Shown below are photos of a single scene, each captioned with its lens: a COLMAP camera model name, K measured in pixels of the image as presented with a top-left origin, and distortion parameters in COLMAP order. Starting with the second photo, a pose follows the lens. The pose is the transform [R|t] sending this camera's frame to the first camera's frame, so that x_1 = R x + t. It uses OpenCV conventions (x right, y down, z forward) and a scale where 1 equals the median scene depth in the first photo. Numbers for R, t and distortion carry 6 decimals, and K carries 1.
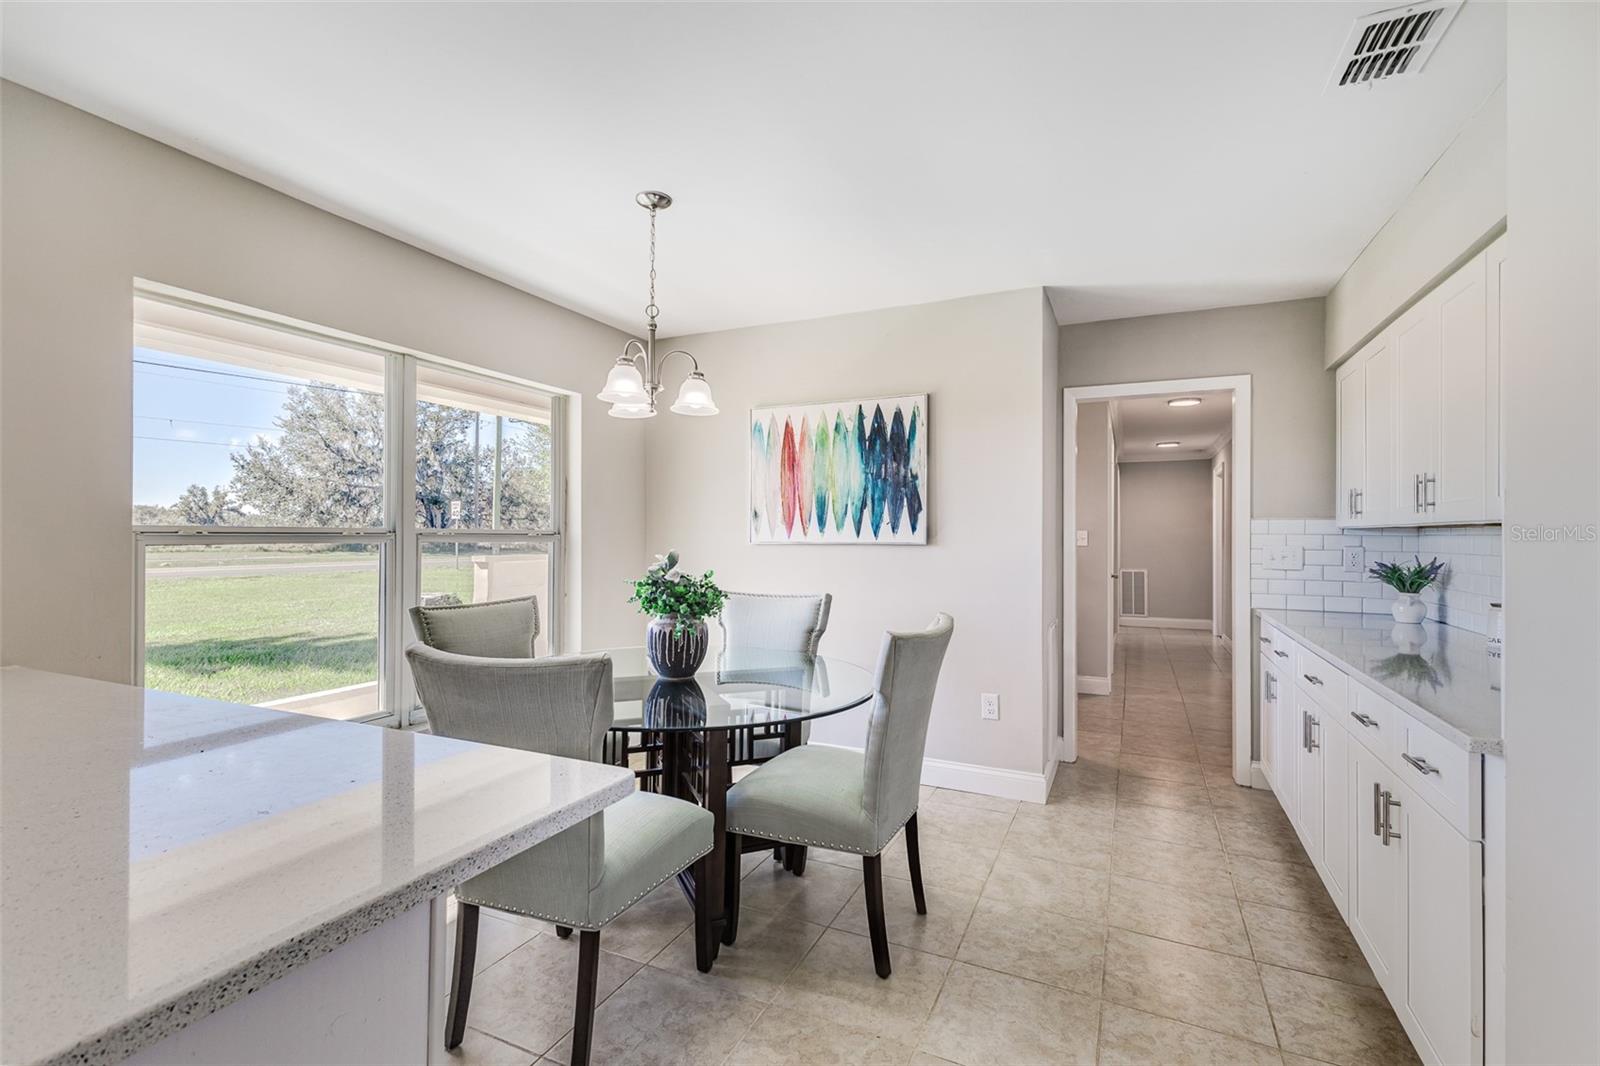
lens RADIAL K [[705.5, 0, 831.6], [0, 705.5, 530.1], [0, 0, 1]] dist [0.013275, -0.001498]
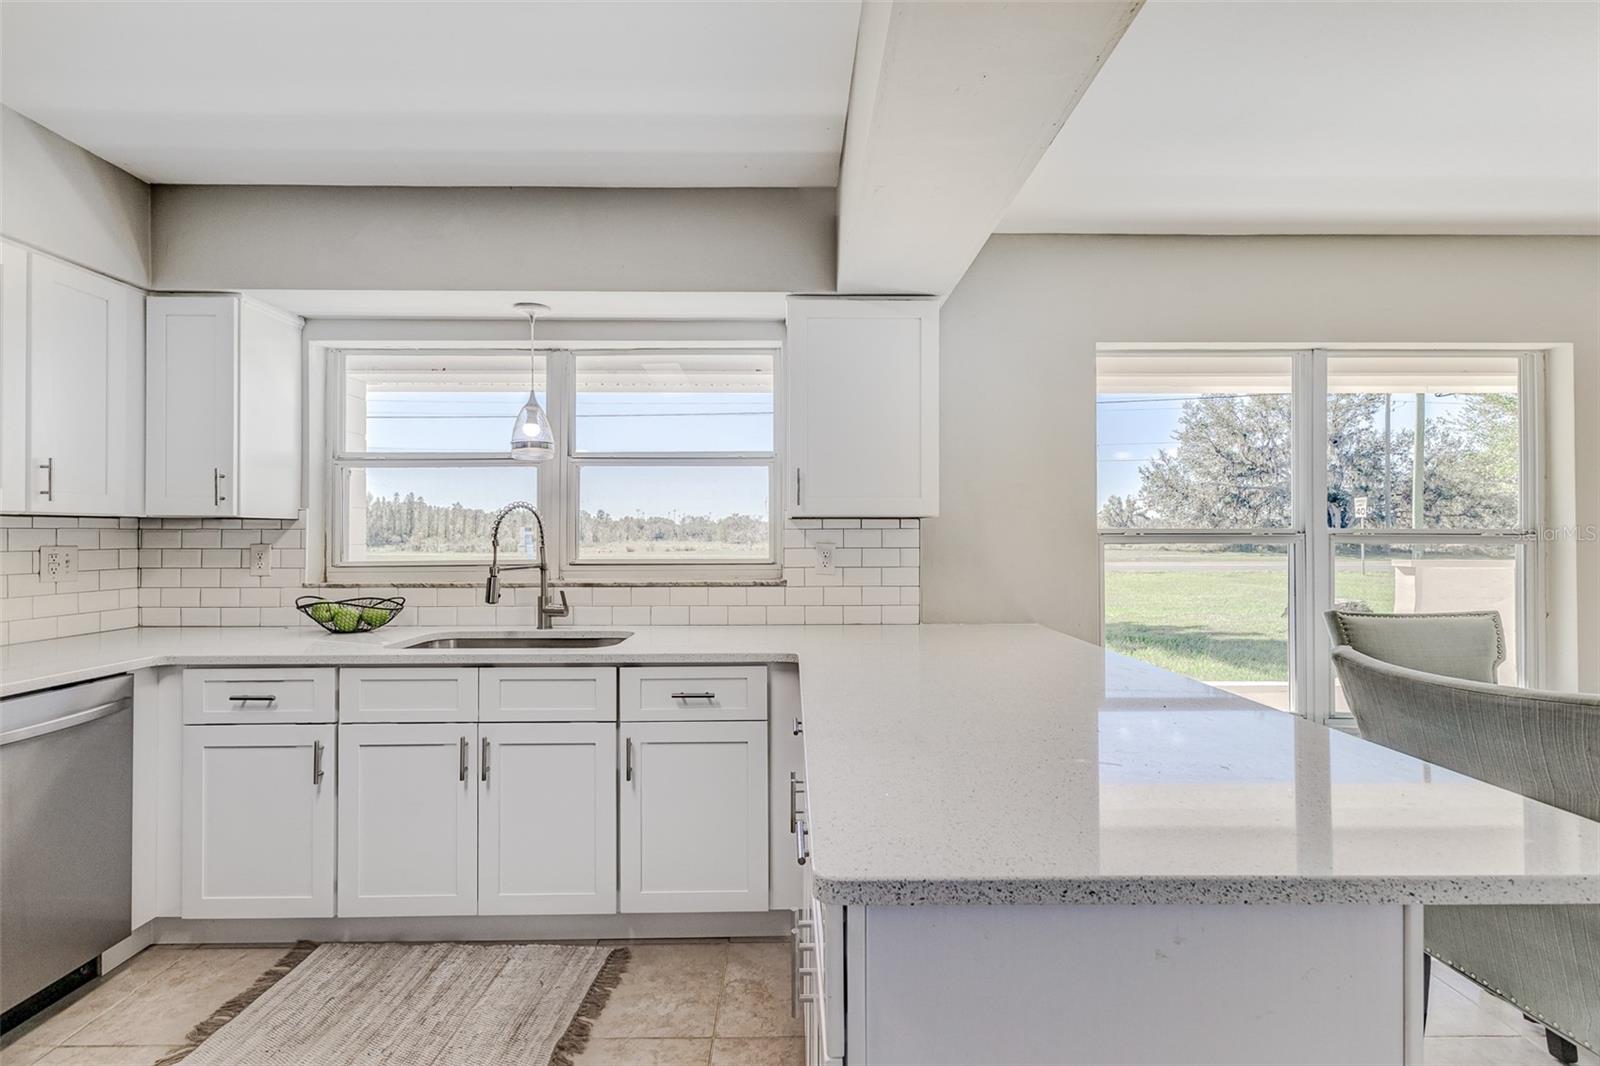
lens RADIAL K [[705.5, 0, 787.0], [0, 705.5, 531.4], [0, 0, 1]] dist [0.013275, -0.001498]
pose [[0.397435, -0.008035, -0.917595, 0.001618], [0.008572, 0.999951, -0.005043, -0.000035], [0.917590, -0.005861, 0.397485, -0.037628]]
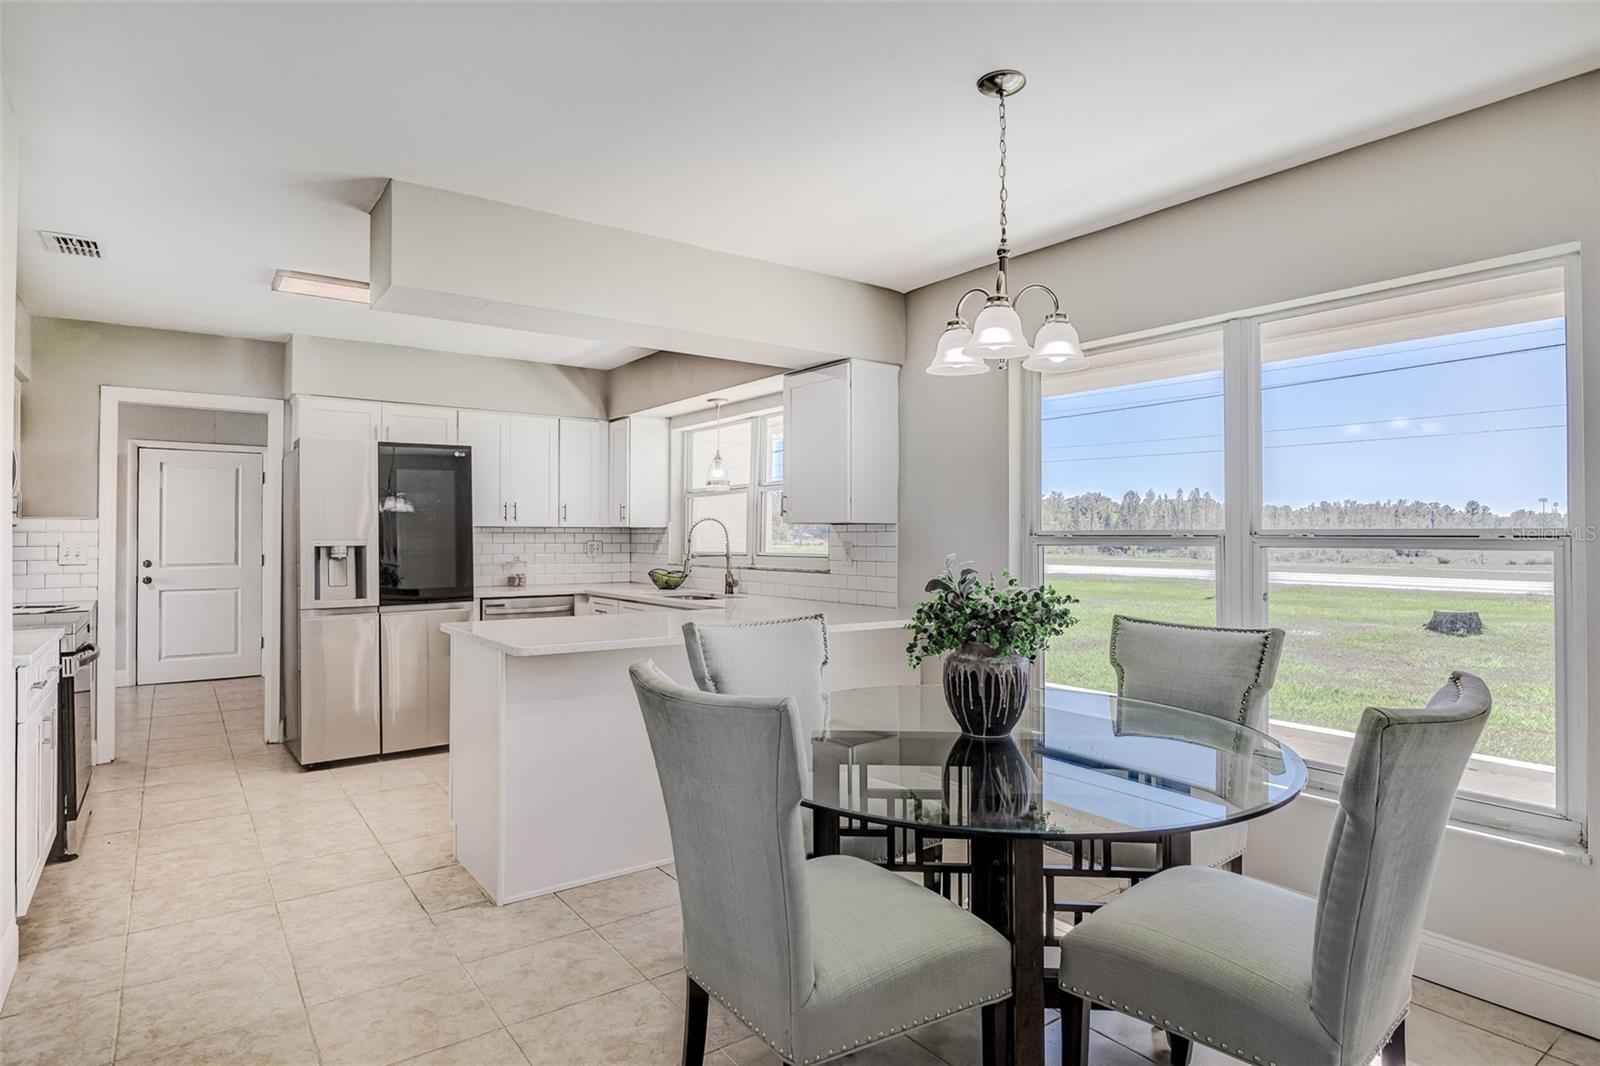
lens RADIAL K [[887.9, 0, 779.9], [0, 887.9, 530.1], [0, 0, 1]] dist [0.001847, 0.000983]
pose [[-0.535753, -0.011216, -0.844300, 0.493585], [0.002422, 0.999887, -0.014819, 0.010923], [0.844371, -0.009984, -0.535666, 0.987725]]
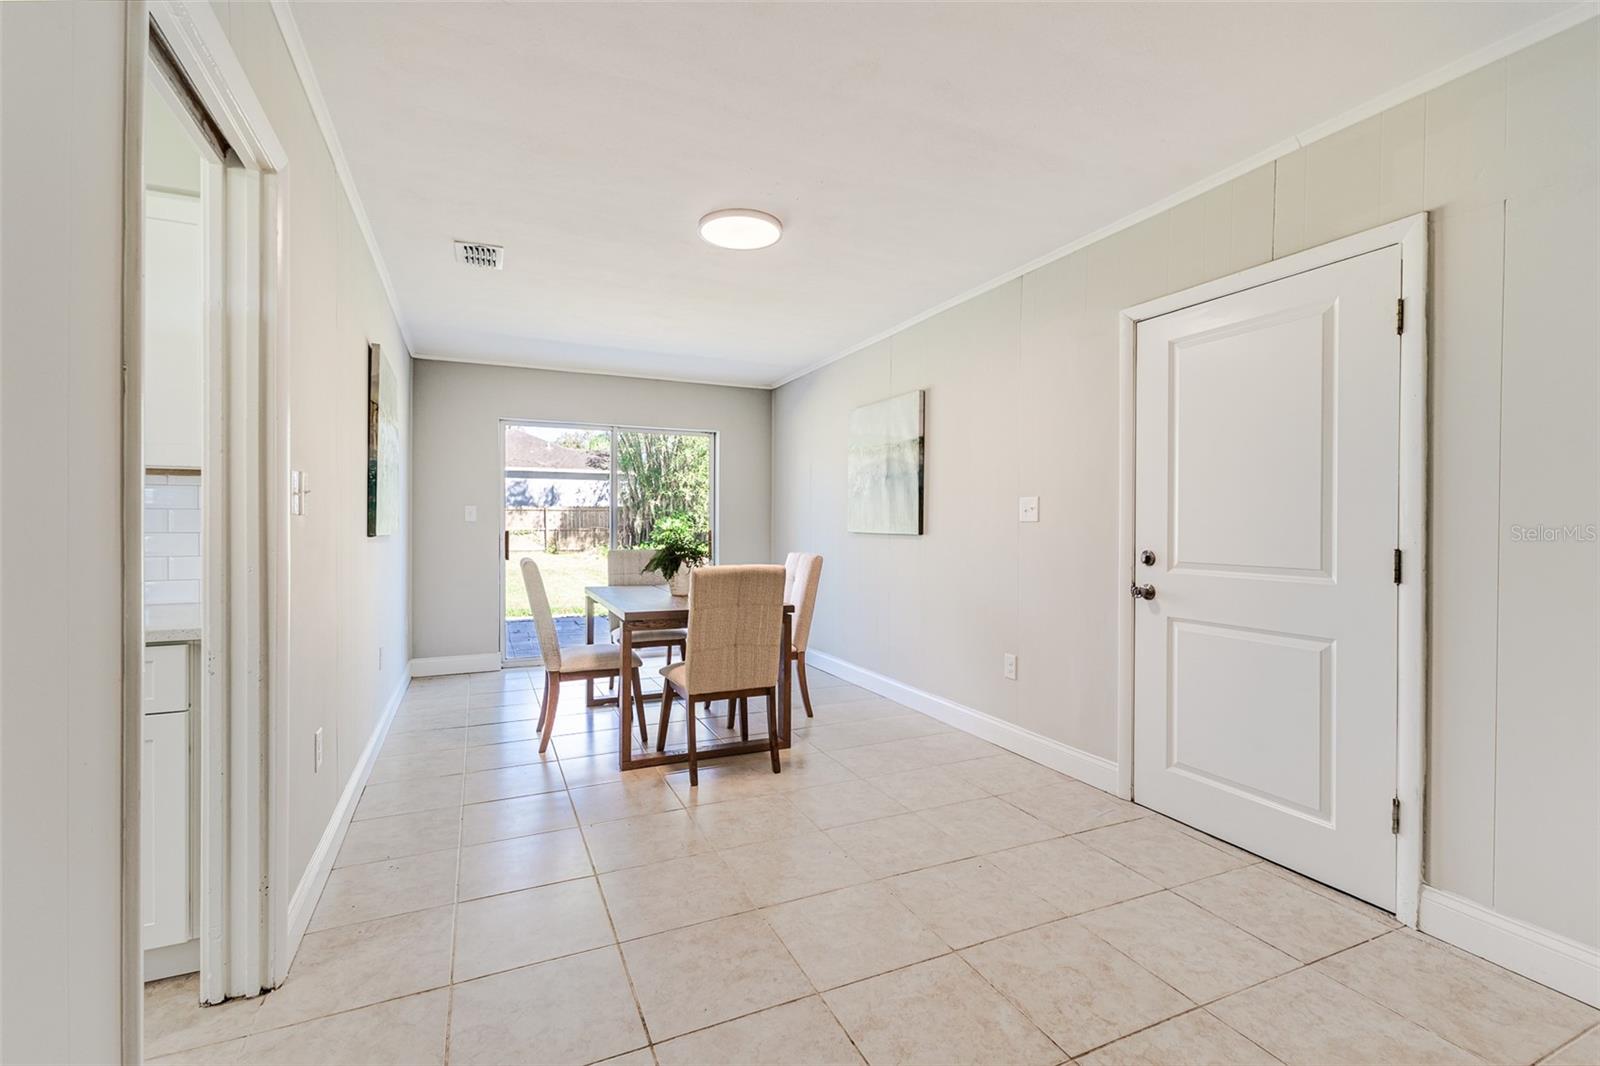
lens RADIAL K [[705.5, 0, 802.5], [0, 705.5, 533.7], [0, 0, 1]] dist [0.013275, -0.001498]
pose [[-0.745293, -0.019211, 0.666460, -0.910310], [-0.014237, 0.999815, 0.012899, 0.023853], [-0.666585, 0.000125, -0.745429, -0.767846]]
